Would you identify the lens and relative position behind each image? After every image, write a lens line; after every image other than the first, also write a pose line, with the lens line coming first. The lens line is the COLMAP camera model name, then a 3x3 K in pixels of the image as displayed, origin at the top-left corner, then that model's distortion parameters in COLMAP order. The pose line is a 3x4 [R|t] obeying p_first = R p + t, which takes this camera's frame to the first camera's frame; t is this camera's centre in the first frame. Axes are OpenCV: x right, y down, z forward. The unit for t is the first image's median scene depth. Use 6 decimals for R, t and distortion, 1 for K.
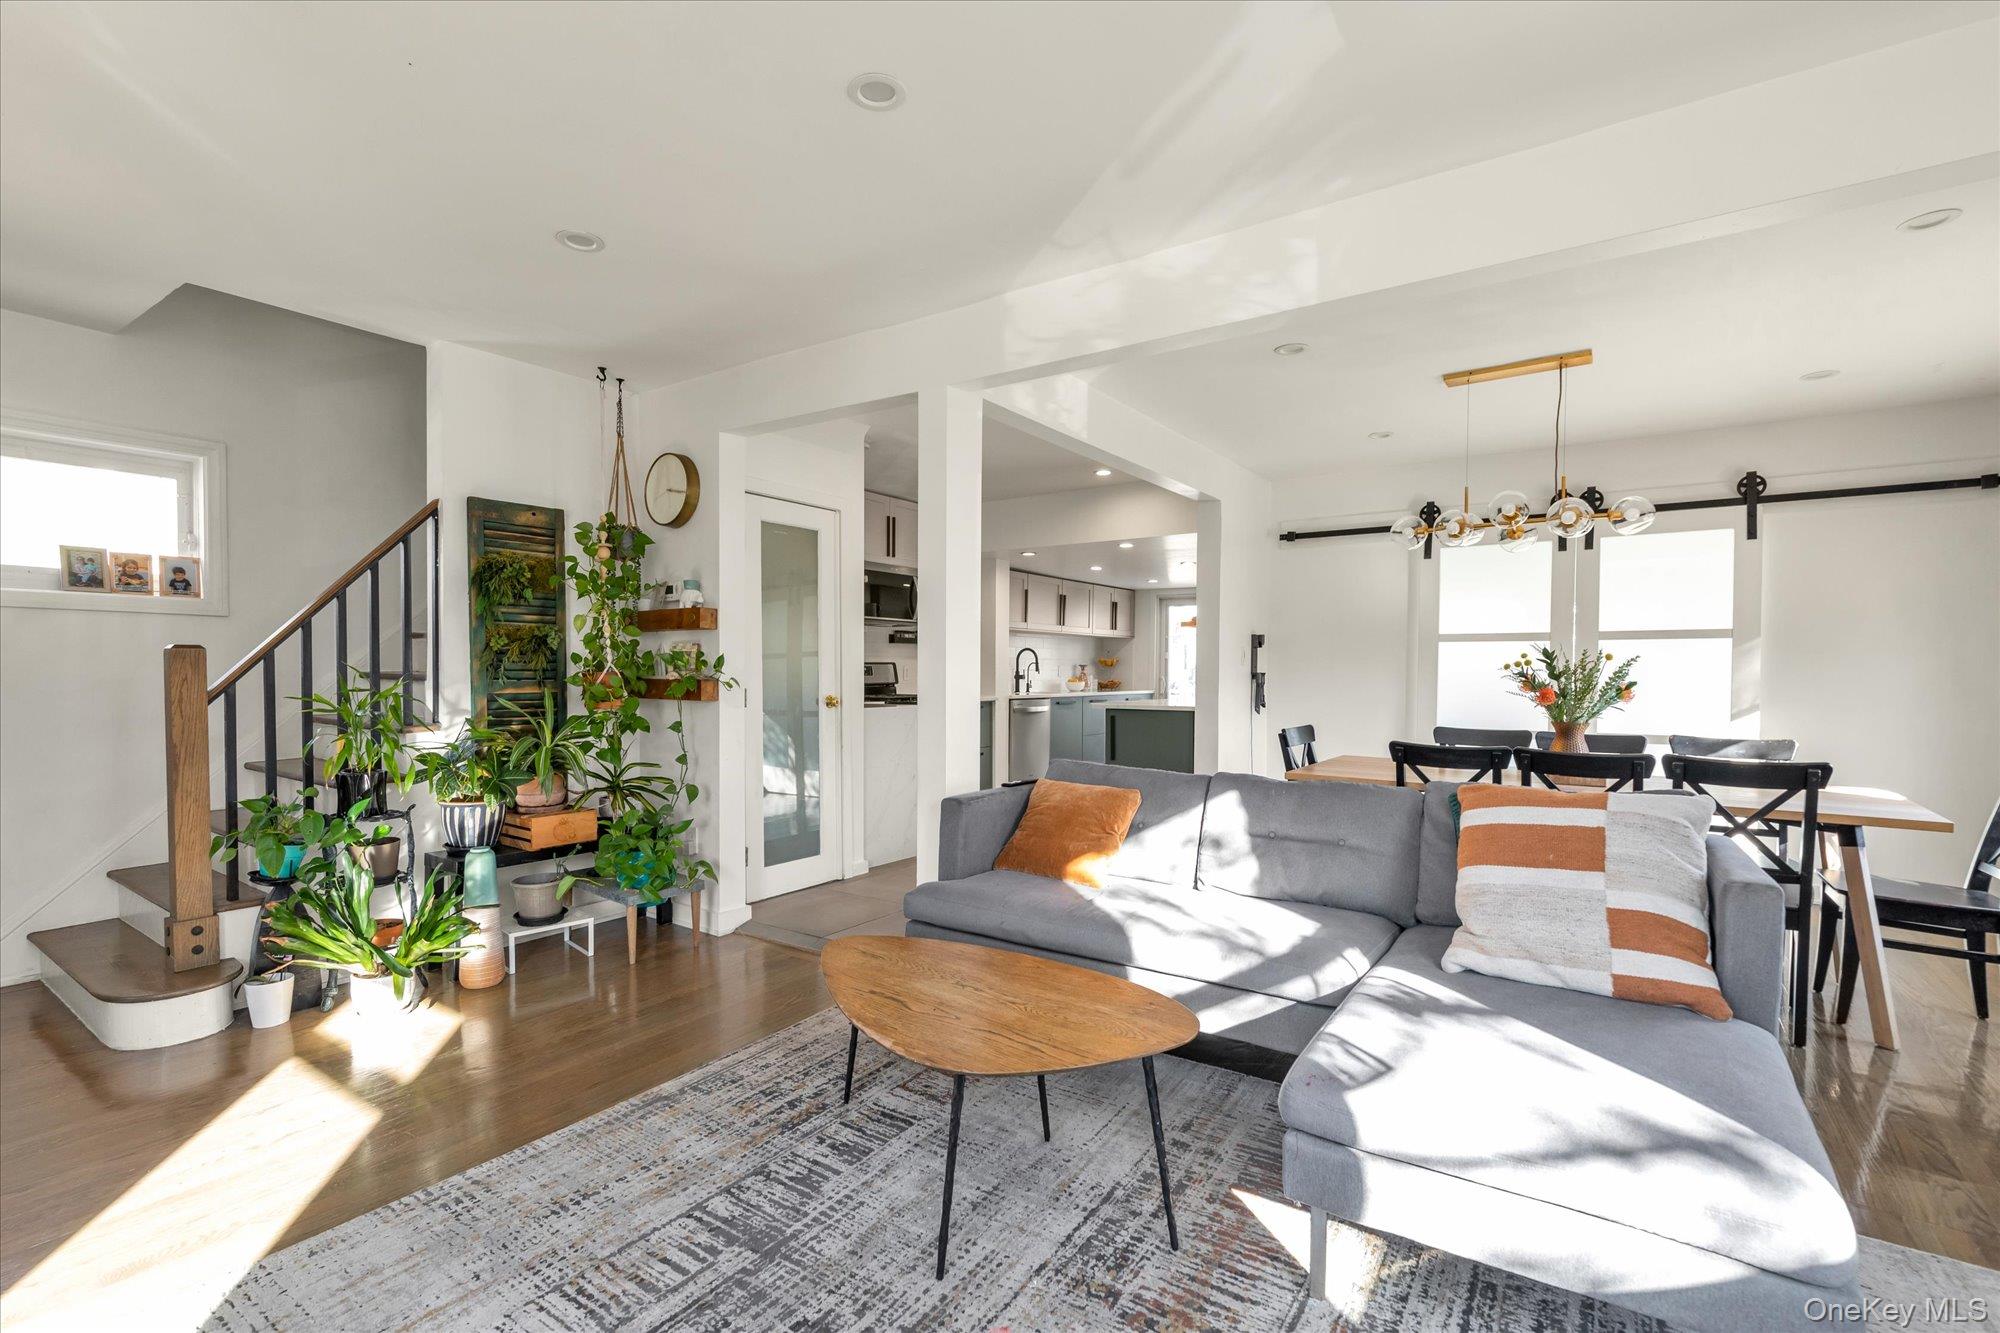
lens RADIAL K [[890.4, 0, 1002.4], [0, 890.4, 681.1], [0, 0, 1]] dist [0.001456, 0.000035]
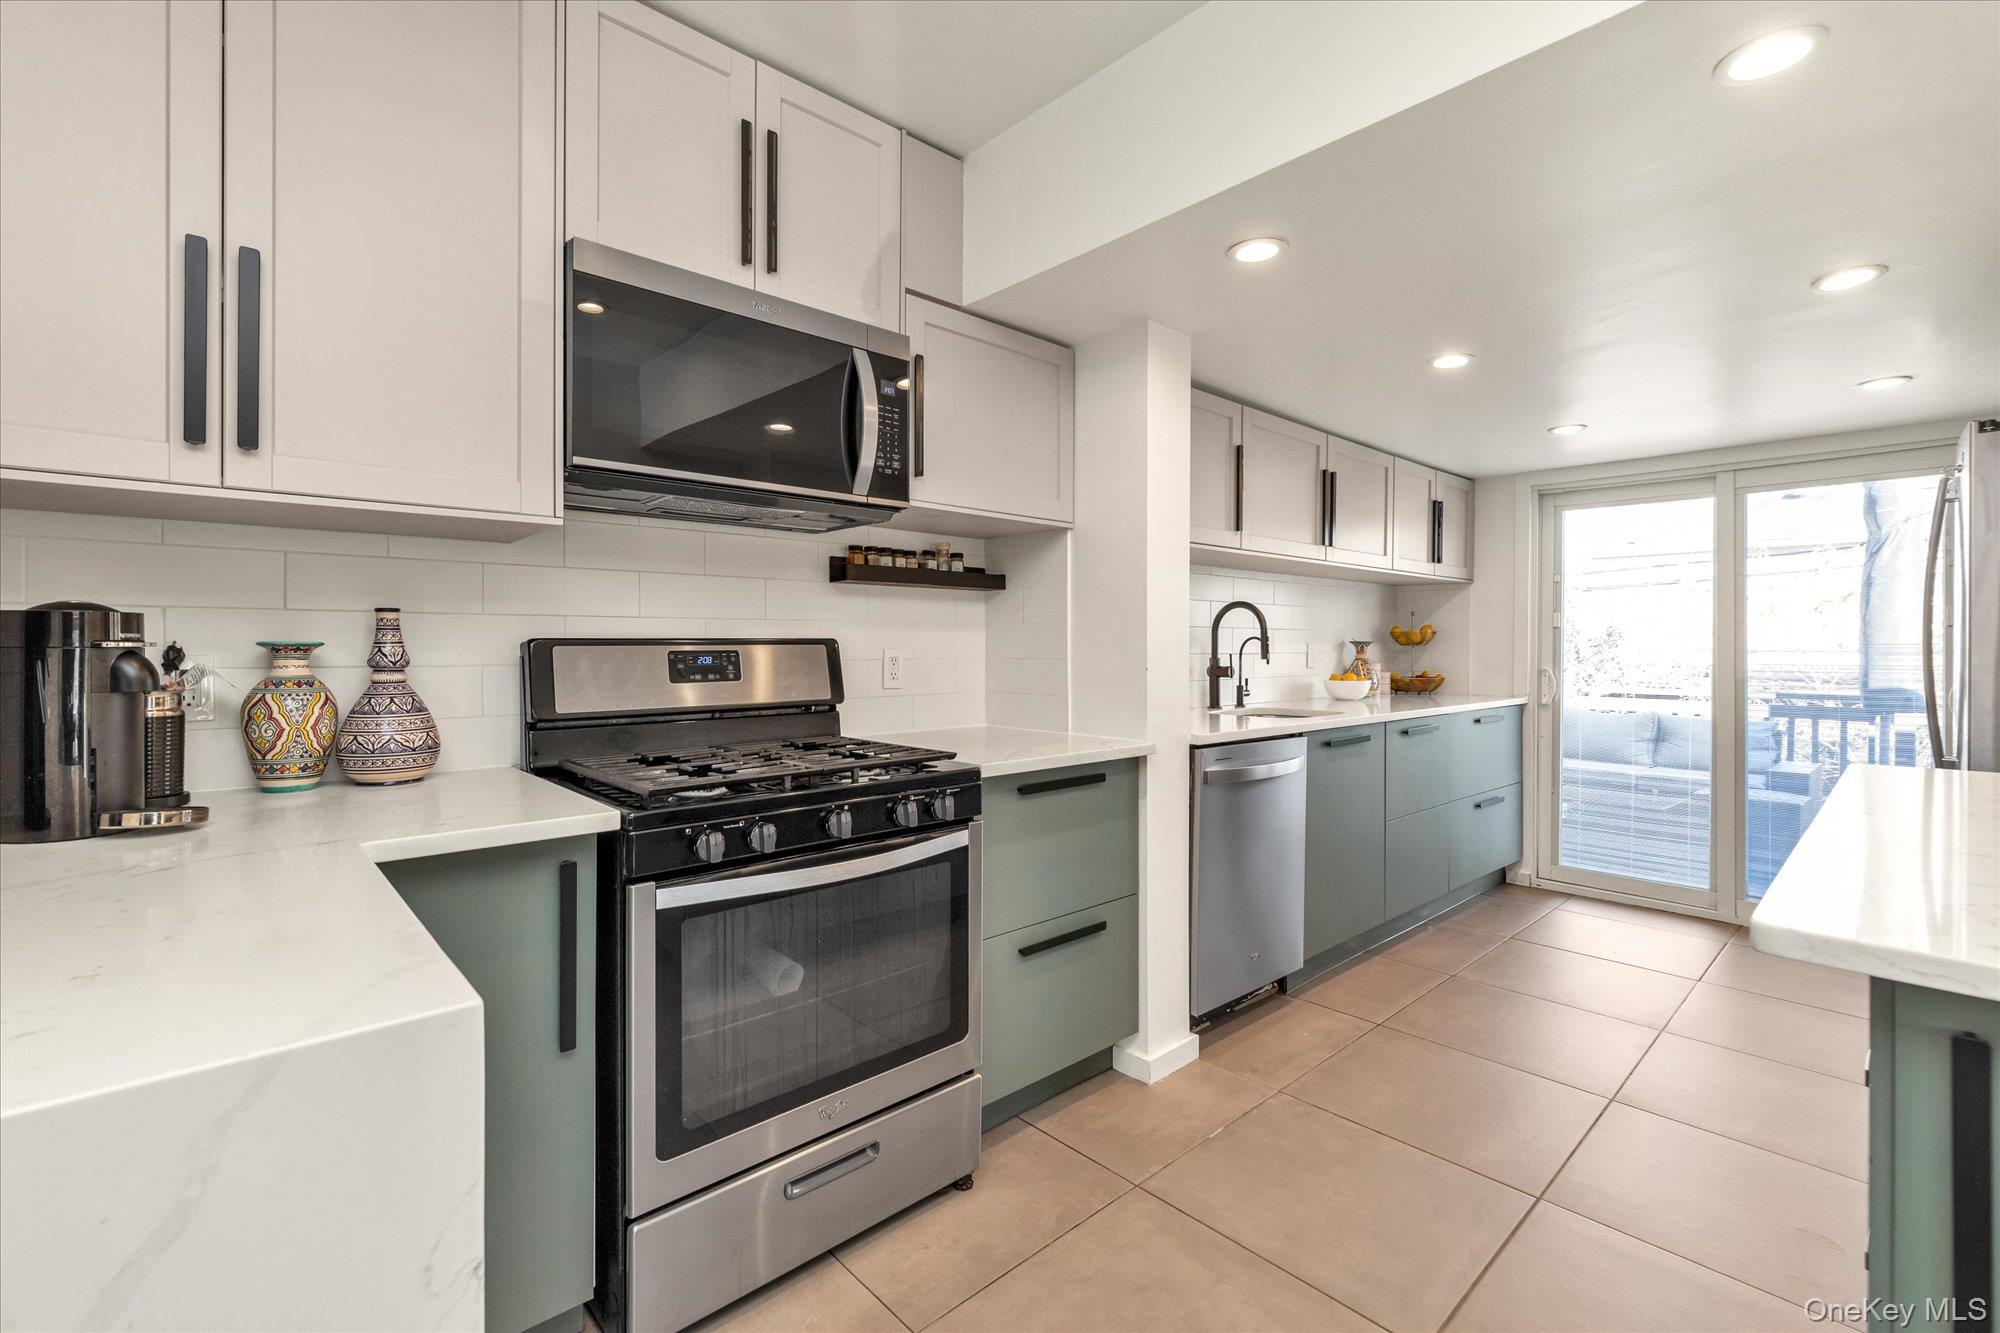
lens RADIAL K [[853.8, 0, 1003.0], [0, 853.8, 651.3], [0, 0, 1]] dist [-0.012447, 0.000829]
pose [[0.974850, 0.000083, -0.222863, 0.009309], [-0.001130, 0.999989, -0.004572, -0.012106], [0.222860, 0.004709, 0.974839, 0.588118]]
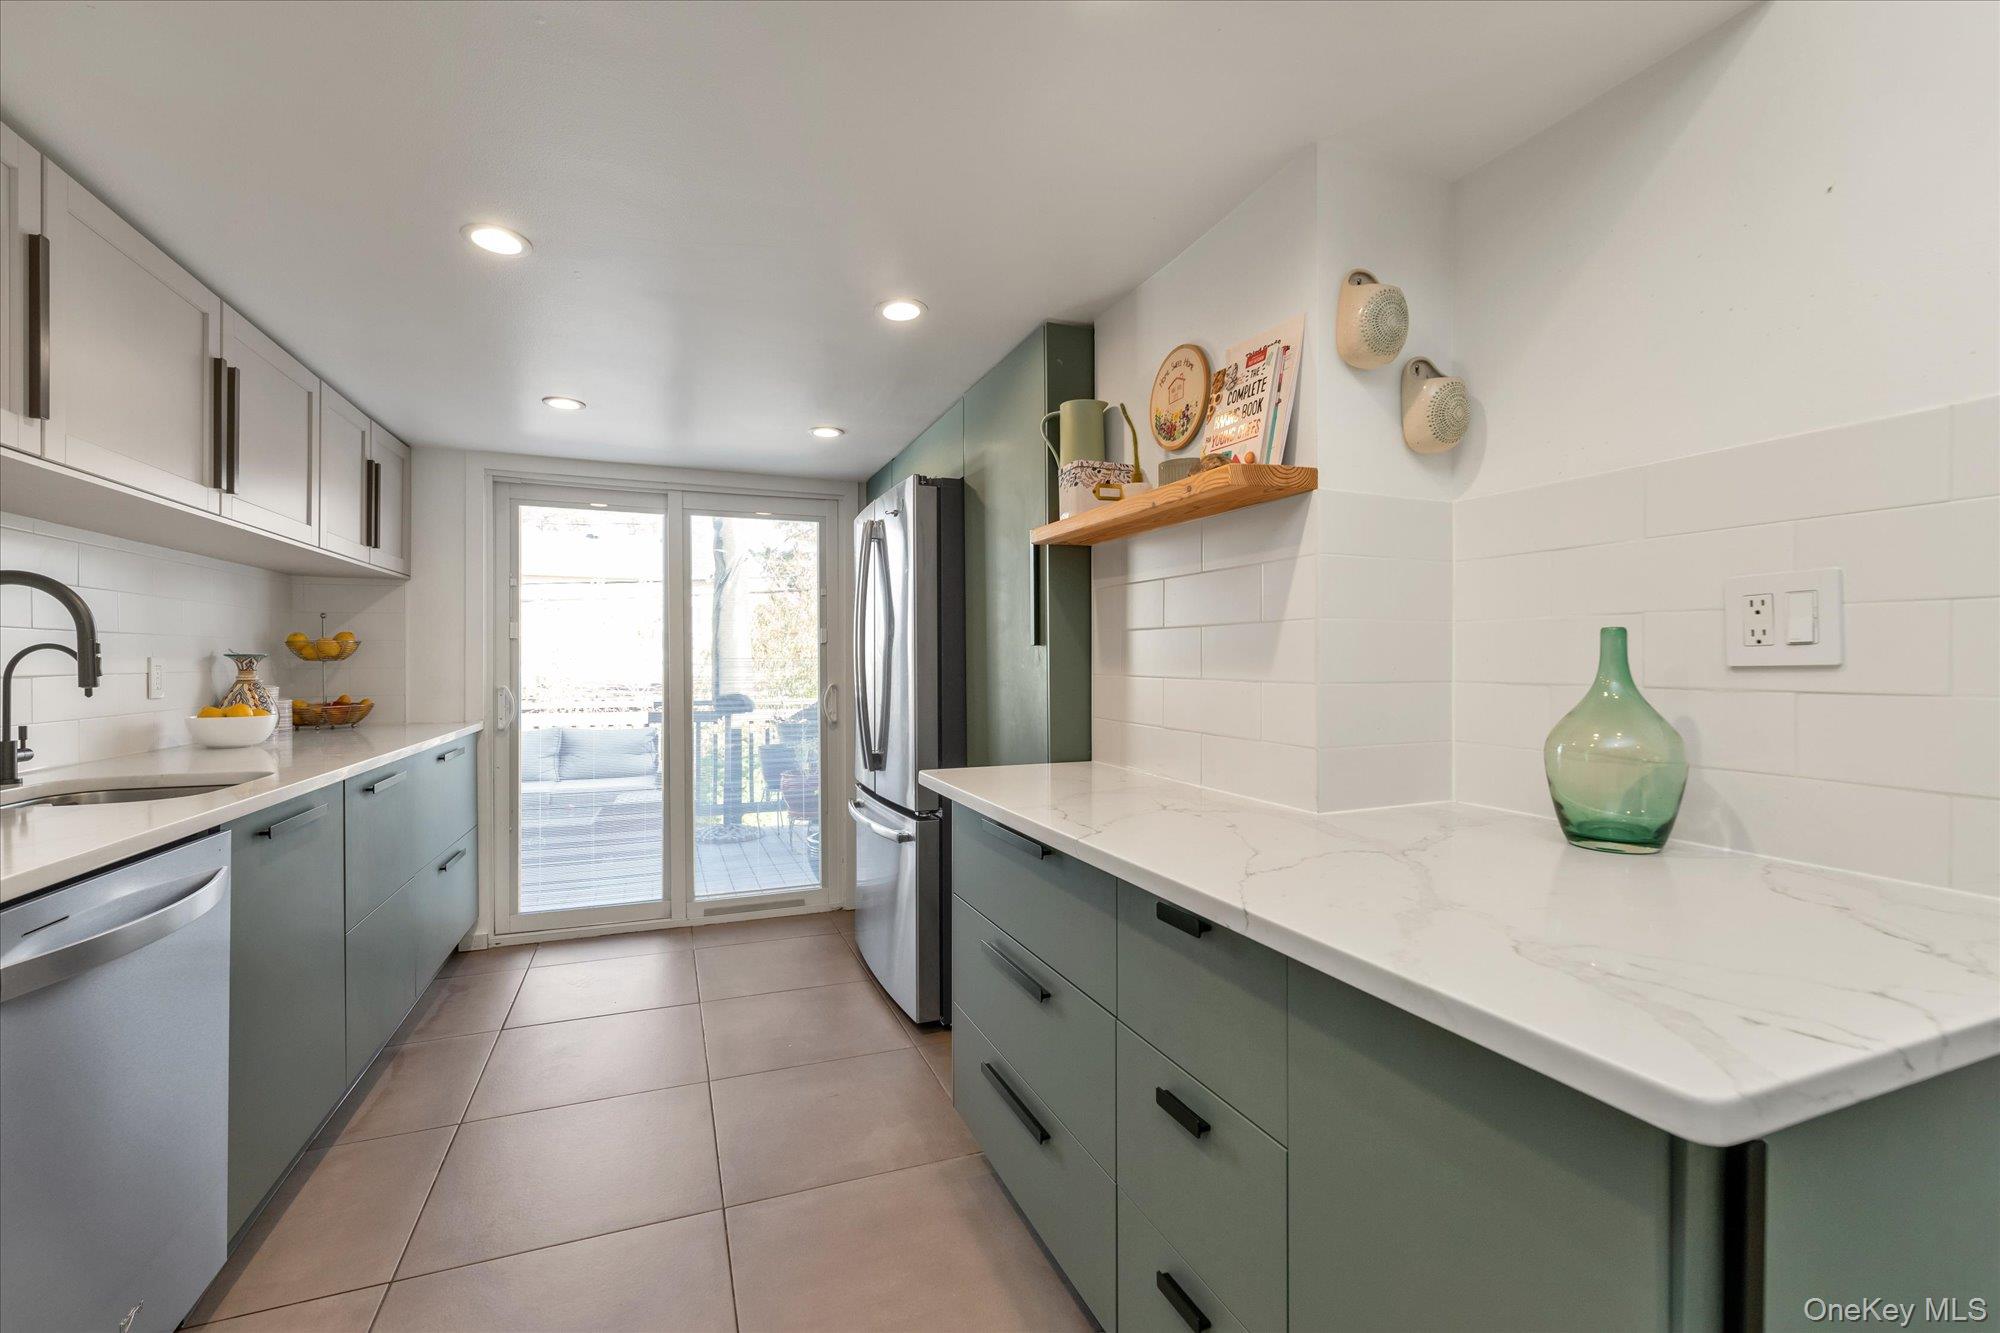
lens RADIAL K [[853.8, 0, 1004.3], [0, 853.8, 666.6], [0, 0, 1]] dist [-0.012447, 0.000829]
pose [[0.554021, -0.009220, 0.832451, -0.005603], [0.011073, 0.999932, 0.003706, -0.013708], [-0.832429, 0.007164, 0.554086, 0.699737]]
